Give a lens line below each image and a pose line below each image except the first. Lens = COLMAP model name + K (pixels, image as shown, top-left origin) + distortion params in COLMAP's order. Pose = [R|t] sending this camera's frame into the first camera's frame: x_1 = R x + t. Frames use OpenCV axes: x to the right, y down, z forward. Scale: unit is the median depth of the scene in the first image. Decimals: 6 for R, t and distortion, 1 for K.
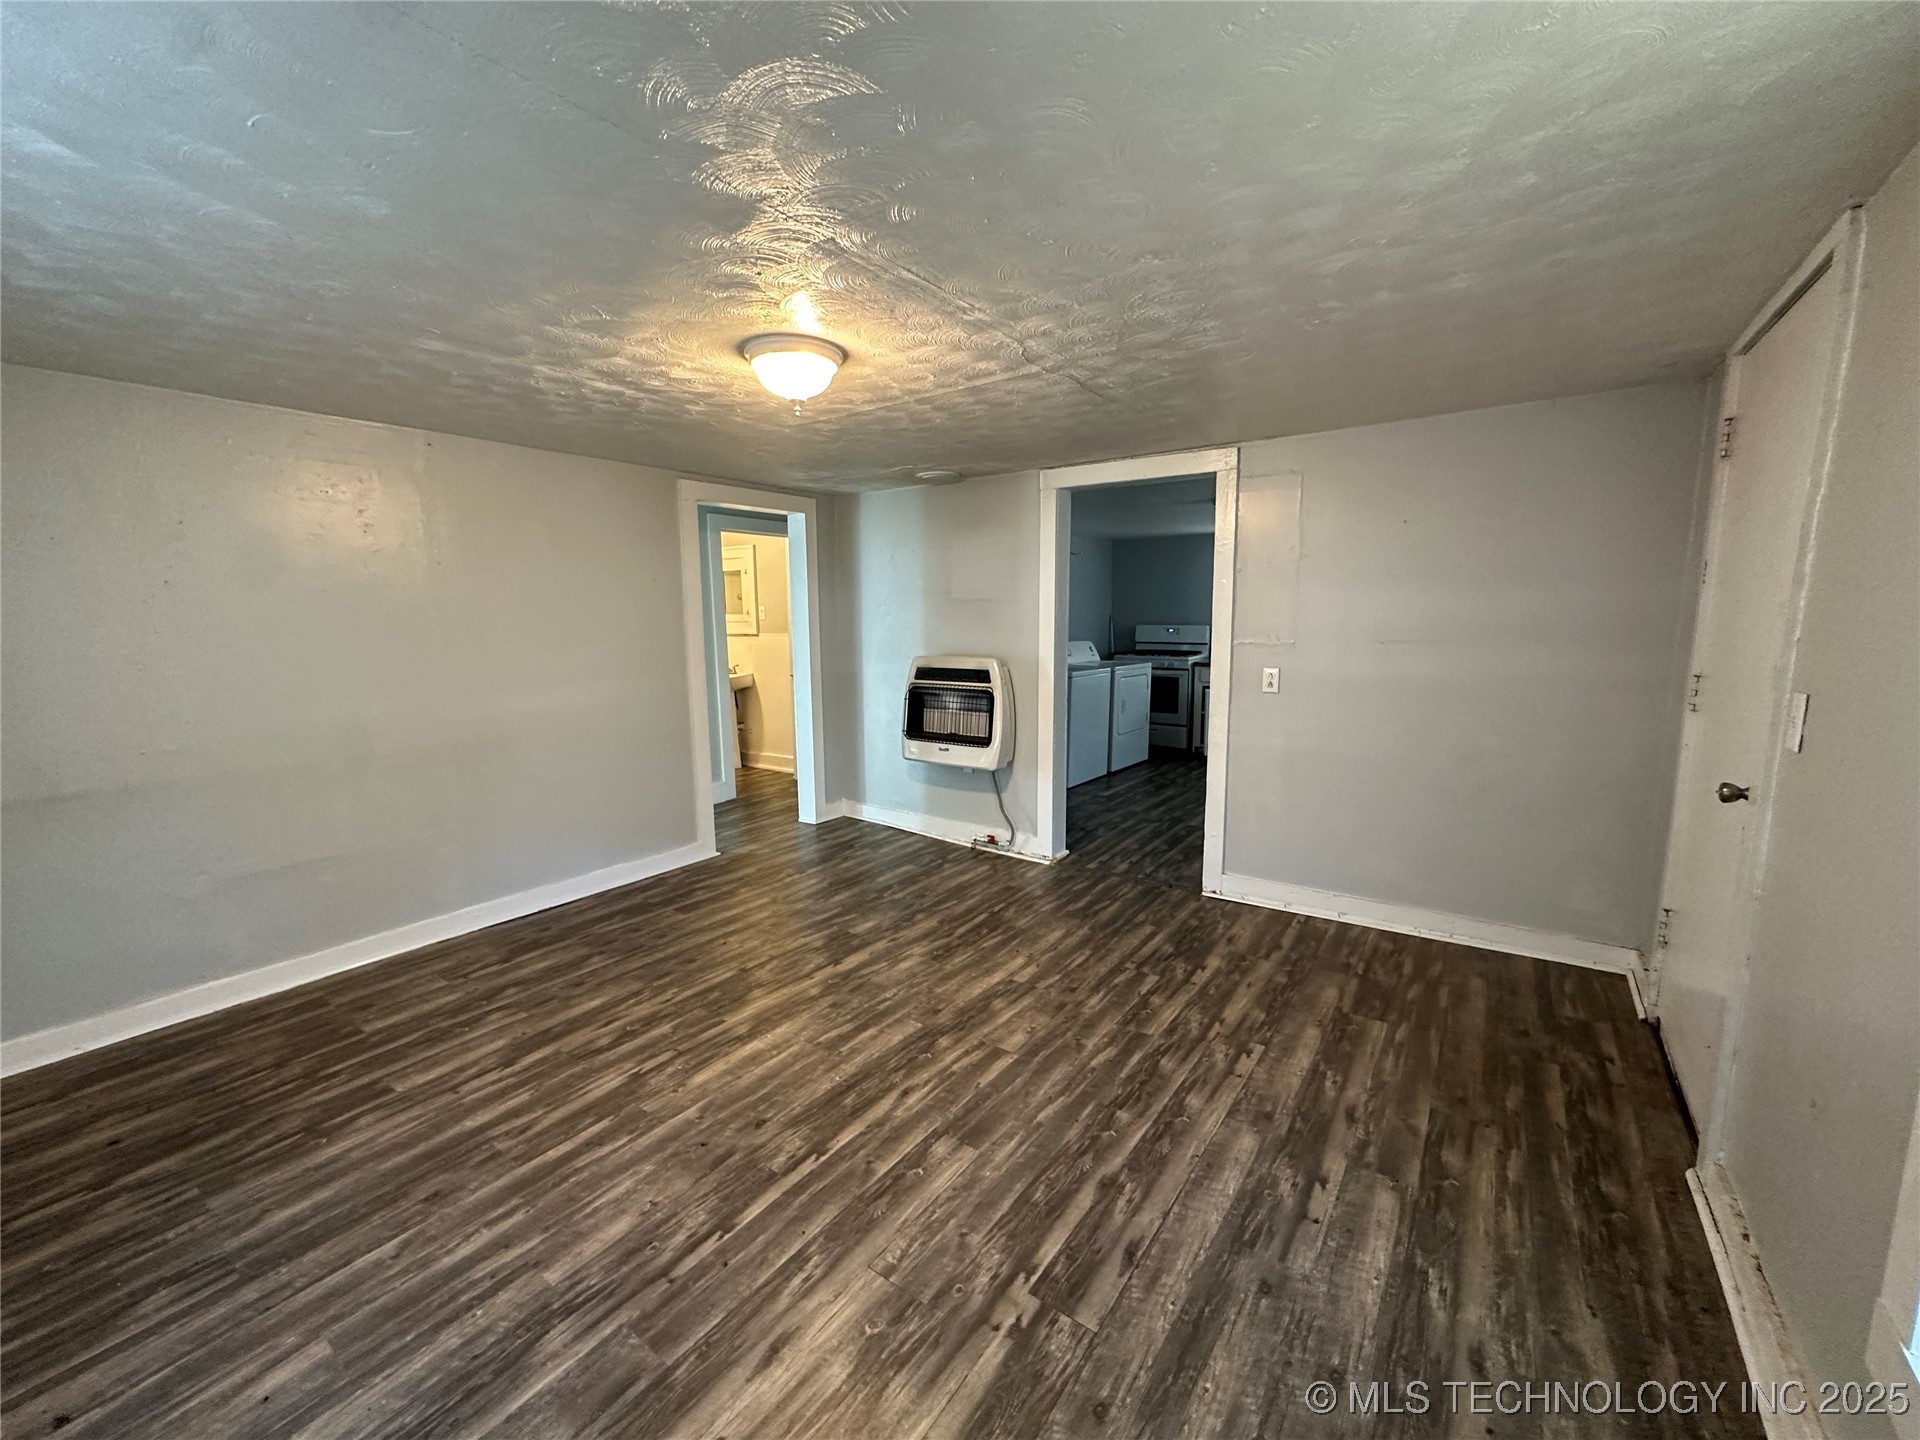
lens RADIAL K [[763.4, 0, 960.0], [0, 763.4, 720.0], [0, 0, 1]] dist [-0.000807, -0.000223]
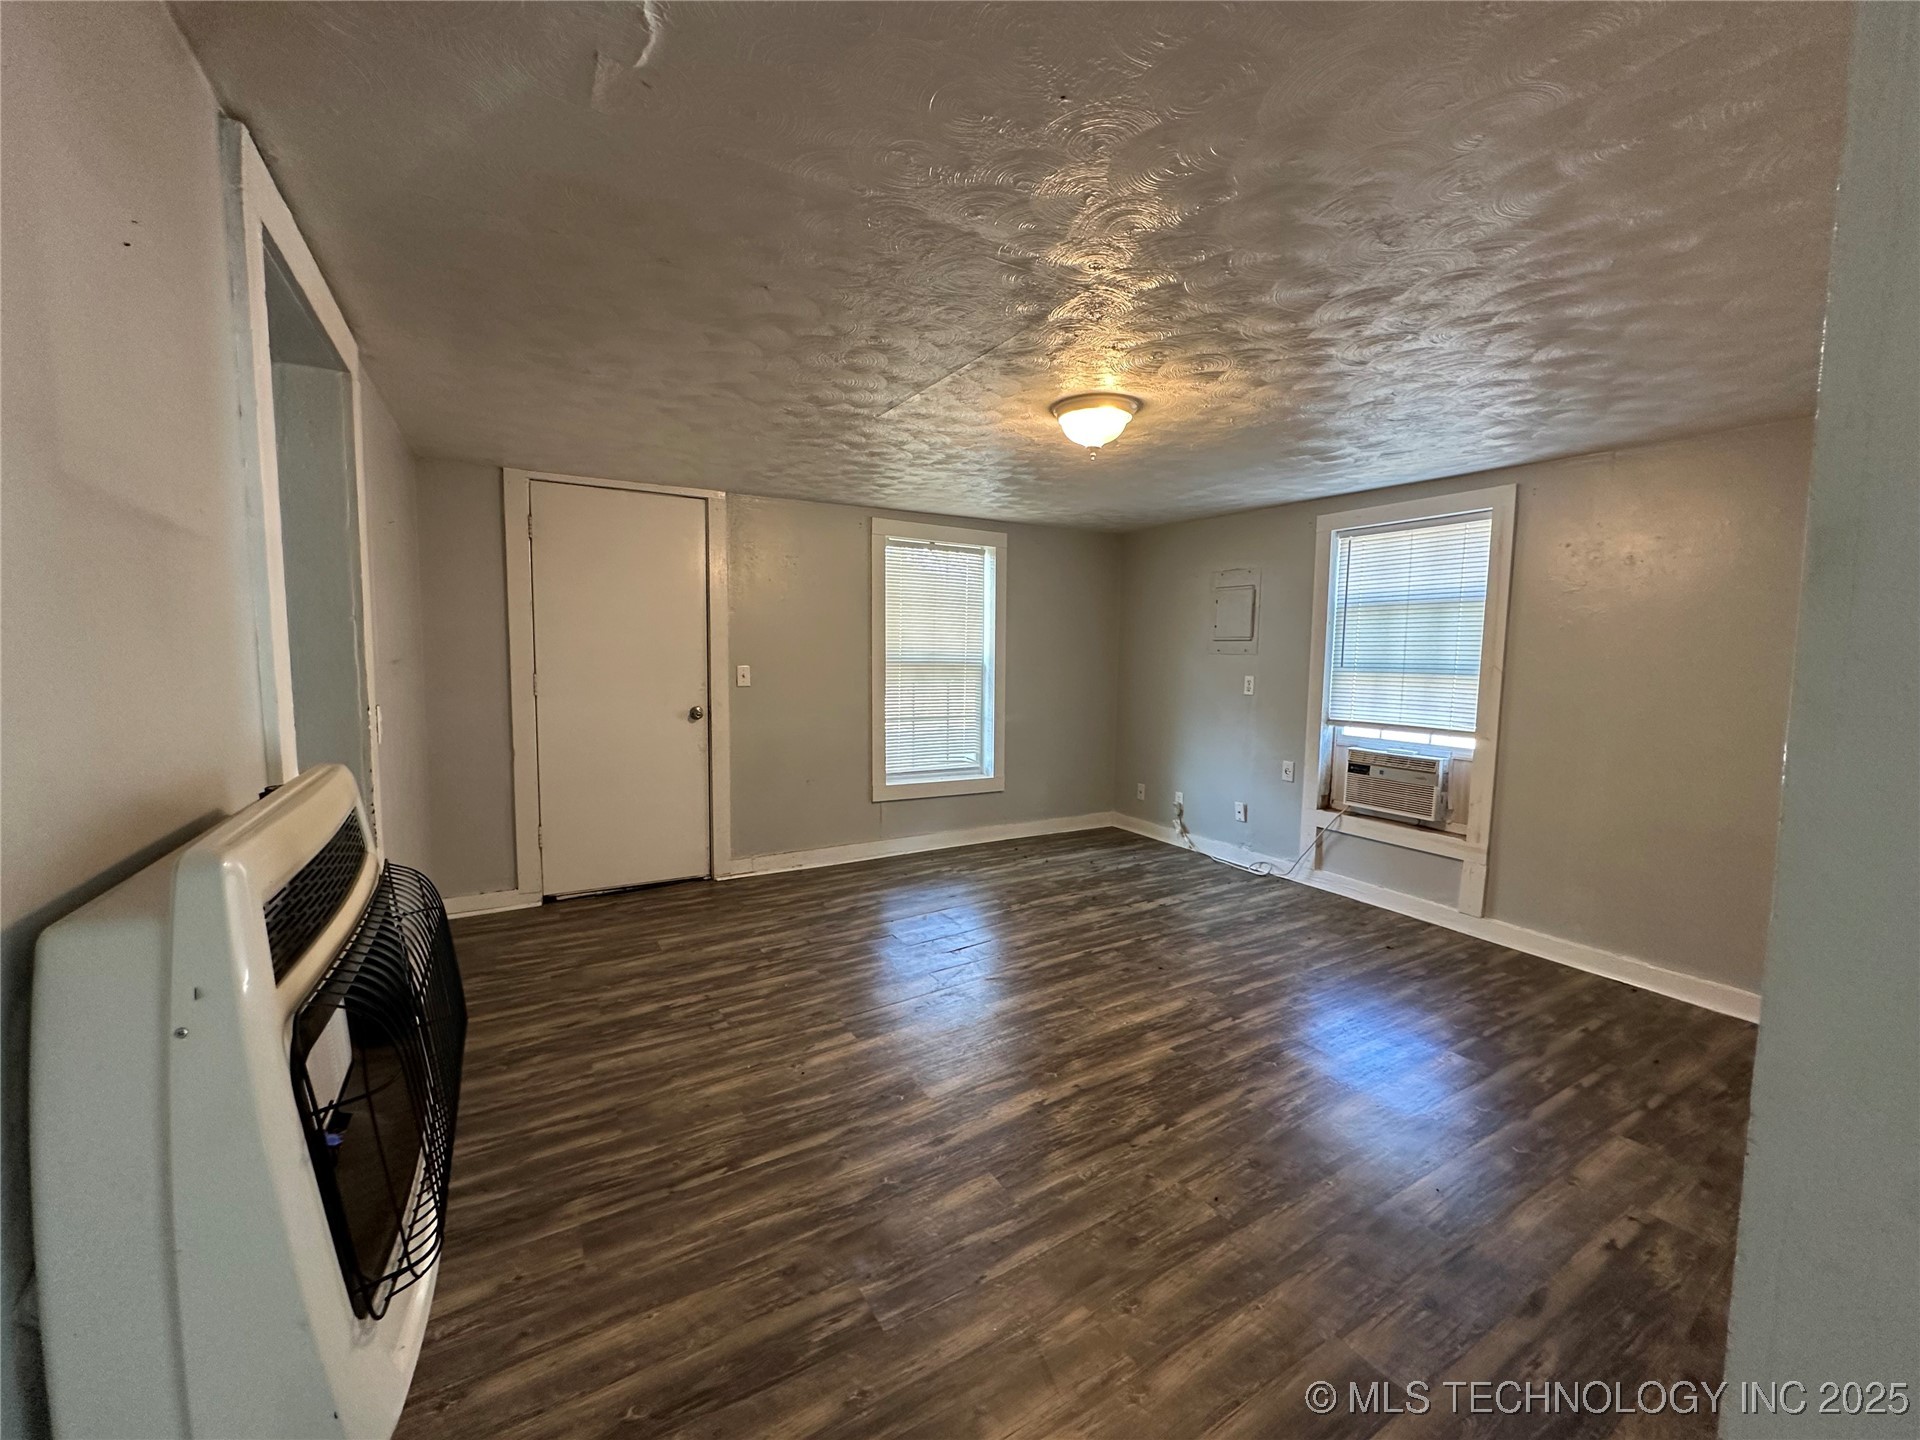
lens RADIAL K [[763.4, 0, 960.0], [0, 763.4, 720.0], [0, 0, 1]] dist [-0.000807, -0.000223]
pose [[-0.915151, -0.039683, 0.401154, -0.456991], [0.052240, 0.975077, 0.215631, -0.245712], [-0.399713, 0.218291, -0.890269, 1.978132]]
